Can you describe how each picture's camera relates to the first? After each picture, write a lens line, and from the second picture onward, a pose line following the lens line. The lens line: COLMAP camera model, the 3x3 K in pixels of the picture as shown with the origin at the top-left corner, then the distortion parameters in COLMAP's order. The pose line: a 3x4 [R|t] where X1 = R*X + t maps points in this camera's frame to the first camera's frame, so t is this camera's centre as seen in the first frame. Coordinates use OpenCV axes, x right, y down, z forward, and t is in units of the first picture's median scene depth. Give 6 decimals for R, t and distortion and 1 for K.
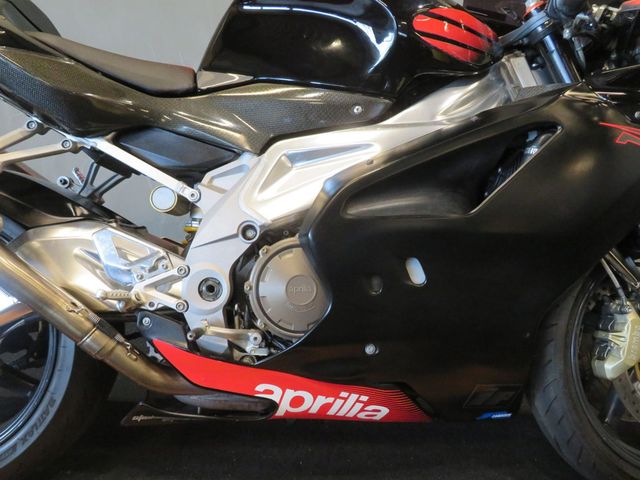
lens RADIAL K [[452.7, 0, 316.1], [0, 452.7, 239.0], [0, 0, 1]] dist [-0.014365, 0.018248]
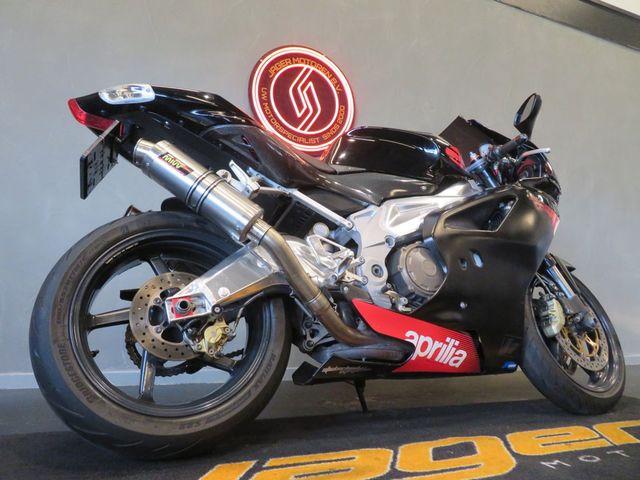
lens RADIAL K [[452.7, 0, 322.2], [0, 452.7, 242.1], [0, 0, 1]] dist [-0.014365, 0.018248]
pose [[0.916990, 0.052979, 0.395376, -1.038509], [0.108361, 0.920791, -0.374703, 0.589353], [-0.383910, 0.386442, 0.838615, -0.345427]]
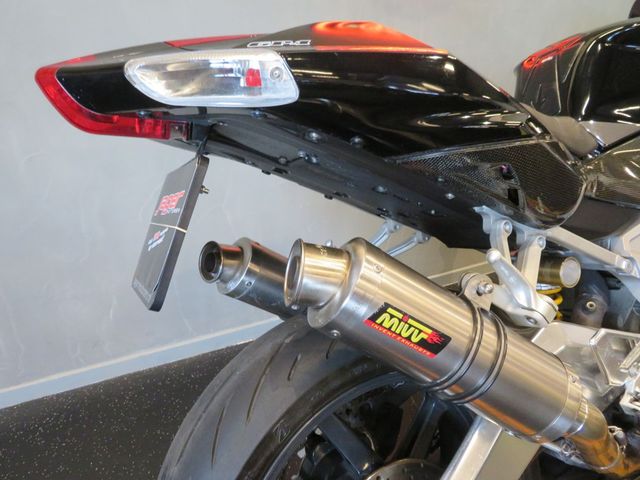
lens RADIAL K [[452.7, 0, 320.8], [0, 452.7, 238.9], [0, 0, 1]] dist [-0.014365, 0.018248]
pose [[0.892166, -0.205238, 0.402390, -1.205133], [0.156269, 0.976049, 0.151357, -0.392380], [-0.423816, -0.072154, 0.902870, 0.443512]]
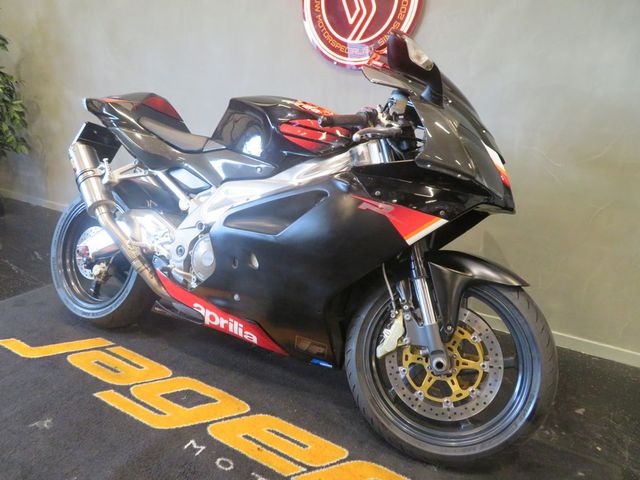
lens RADIAL K [[452.7, 0, 320.1], [0, 452.7, 240.5], [0, 0, 1]] dist [-0.014365, 0.018248]
pose [[0.872563, 0.169922, -0.457996, 1.196047], [-0.165520, 0.984934, 0.050078, -0.136332], [0.459605, 0.032111, 0.887543, -0.508012]]
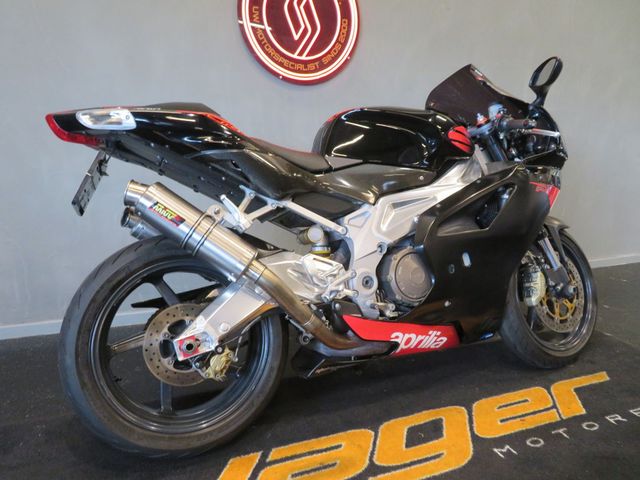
lens RADIAL K [[452.7, 0, 322.2], [0, 452.7, 240.7], [0, 0, 1]] dist [-0.014365, 0.018248]
pose [[0.924528, -0.087176, 0.371010, -0.997423], [0.104946, 0.994085, -0.027939, -0.019808], [-0.366380, 0.064766, 0.928209, -0.564286]]
